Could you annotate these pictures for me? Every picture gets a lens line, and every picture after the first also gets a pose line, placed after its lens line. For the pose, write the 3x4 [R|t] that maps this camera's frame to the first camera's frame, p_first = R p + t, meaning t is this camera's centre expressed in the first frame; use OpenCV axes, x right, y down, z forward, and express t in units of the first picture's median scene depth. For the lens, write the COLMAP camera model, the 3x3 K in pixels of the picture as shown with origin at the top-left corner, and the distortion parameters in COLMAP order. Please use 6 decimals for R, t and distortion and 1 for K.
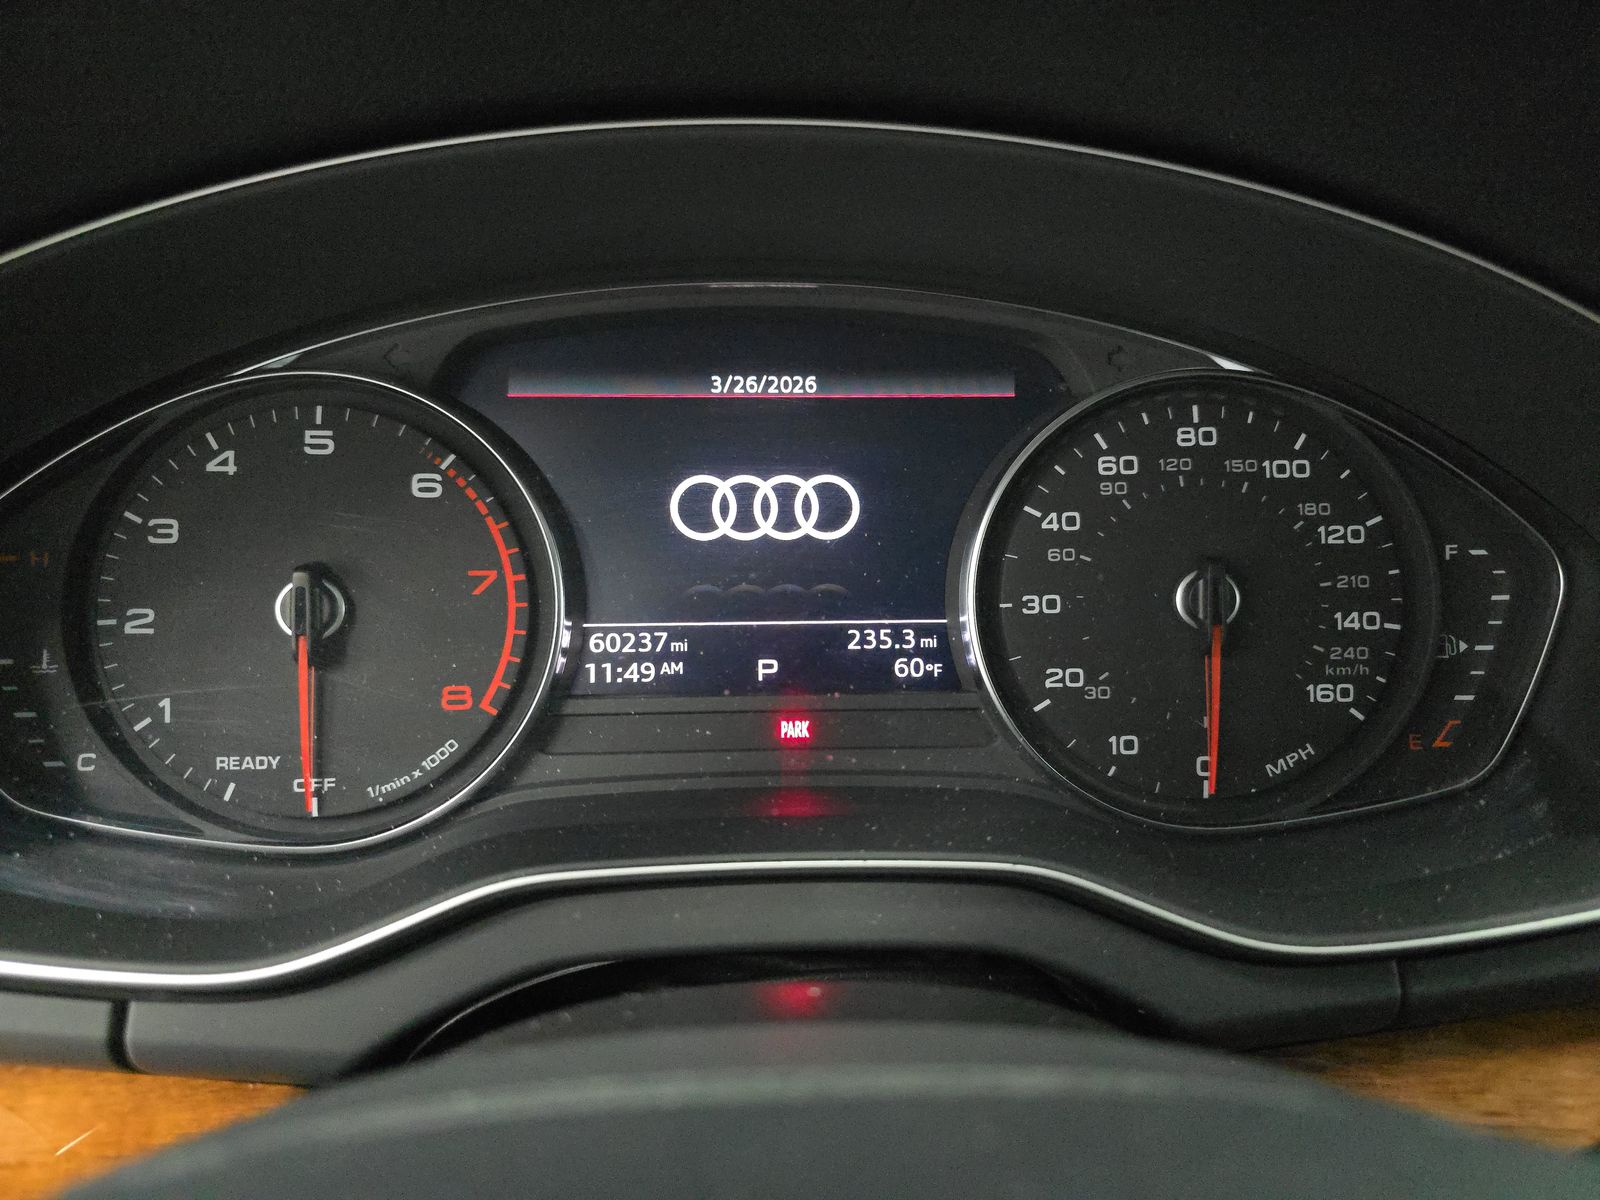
lens RADIAL K [[1065.3, 0, 785.0], [0, 1065.3, 594.0], [0, 0, 1]] dist [0.019700, -0.023372]
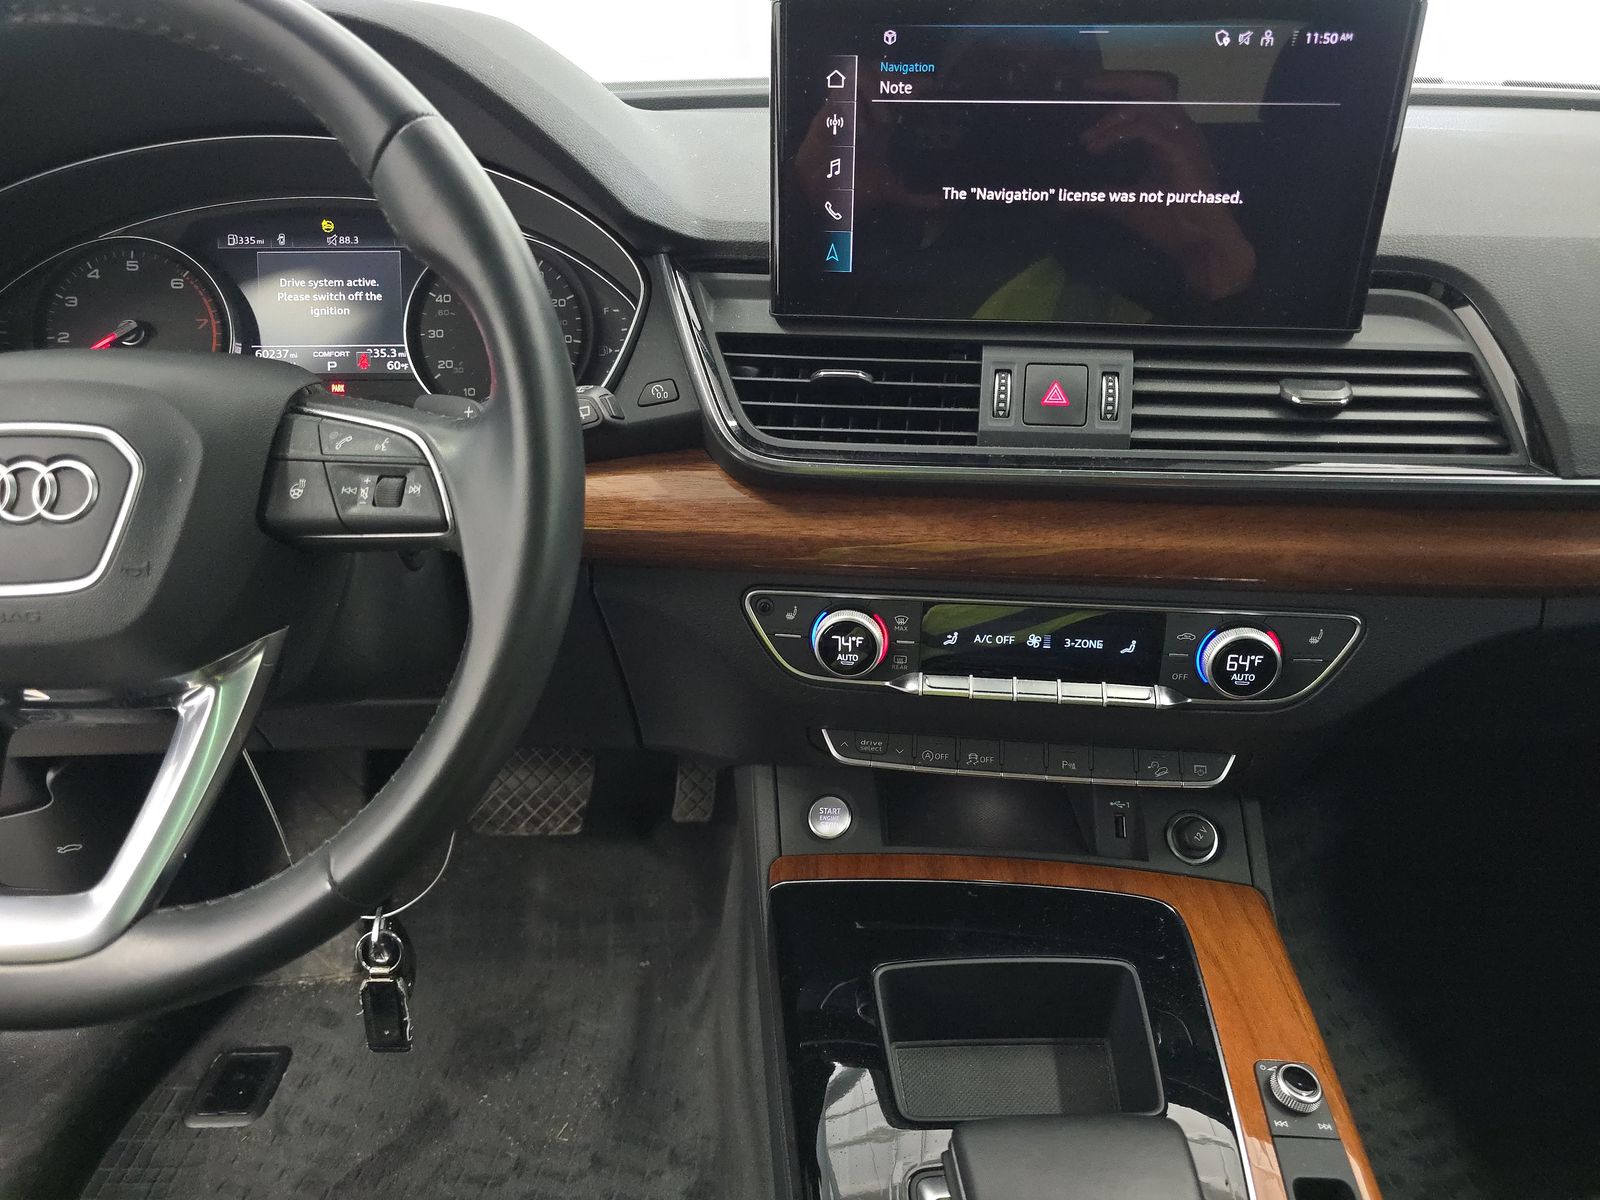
lens RADIAL K [[1065.3, 0, 804.2], [0, 1065.3, 605.6], [0, 0, 1]] dist [0.019700, -0.023372]
pose [[0.999751, -0.001129, -0.022277, 1.125788], [0.002836, 0.997047, 0.076738, 0.439007], [0.022124, -0.076782, 0.996802, -1.433677]]
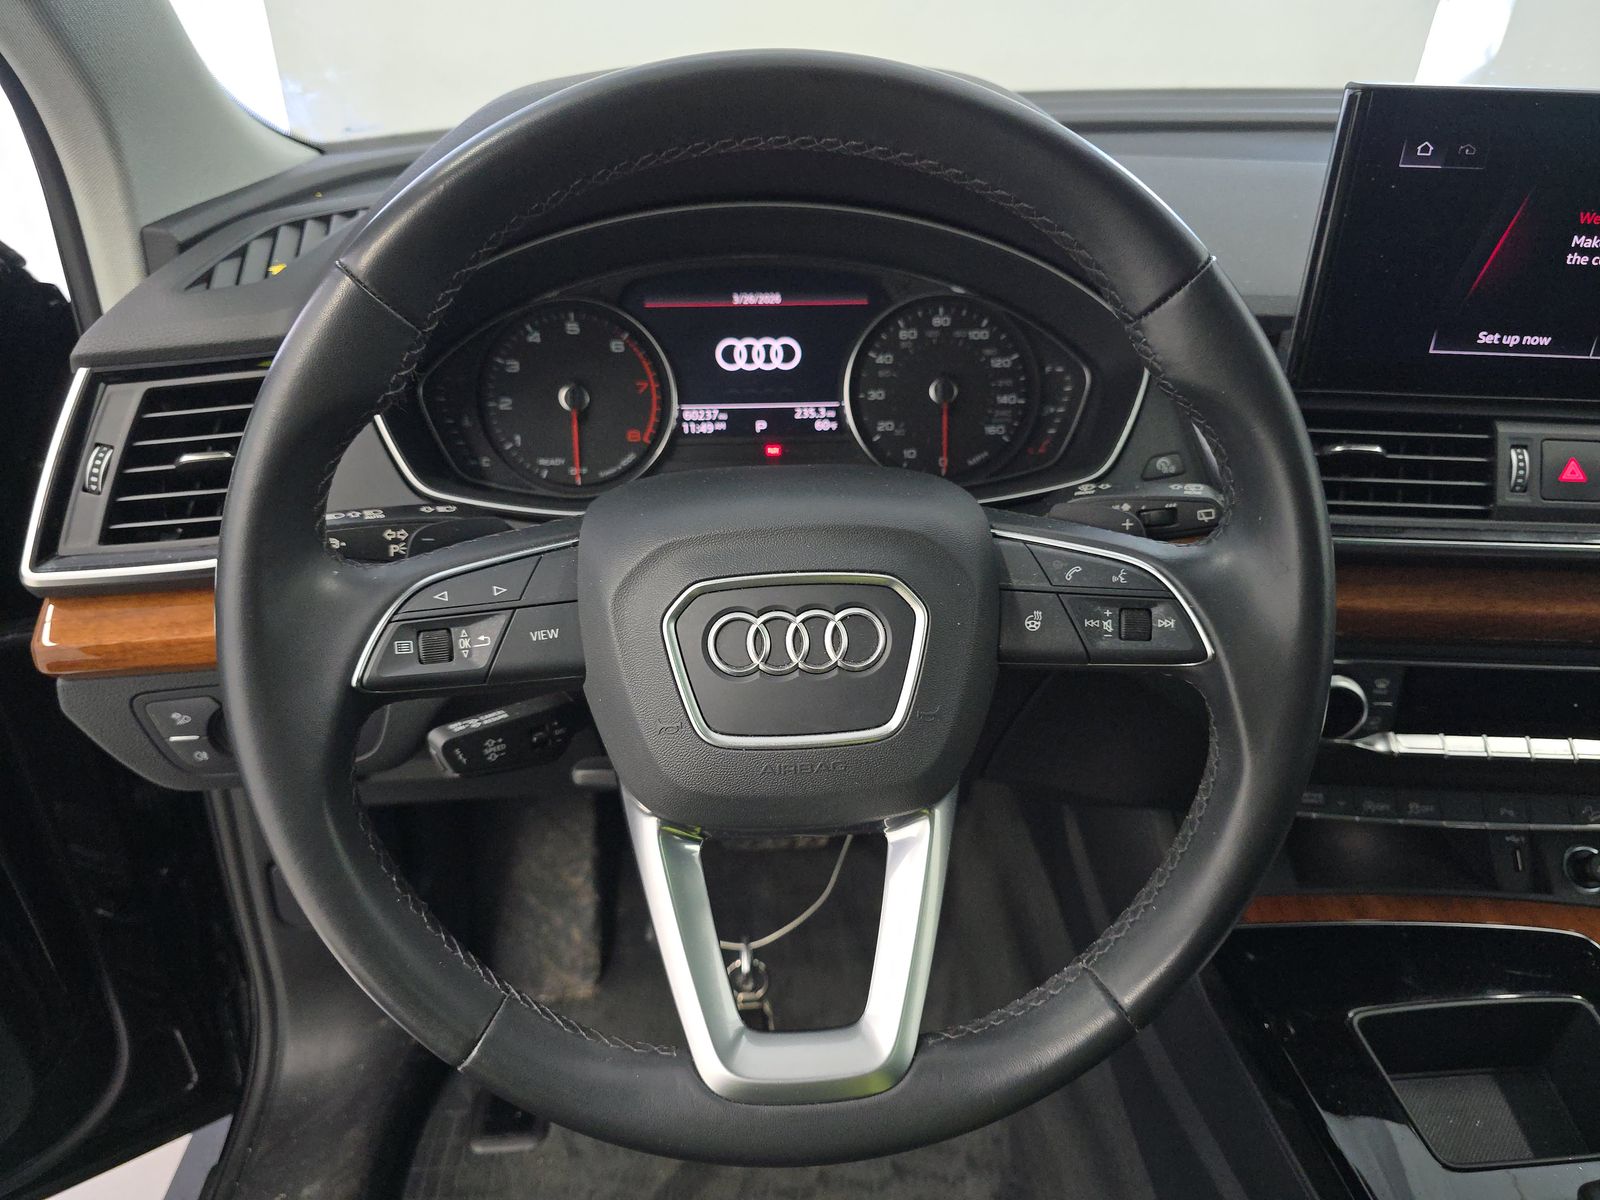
lens RADIAL K [[1065.3, 0, 799.2], [0, 1065.3, 609.6], [0, 0, 1]] dist [0.019700, -0.023372]
pose [[0.999301, -0.019769, 0.031713, -0.015792], [0.015295, 0.990650, 0.135570, 0.159312], [-0.034097, -0.134990, 0.990260, -1.409397]]
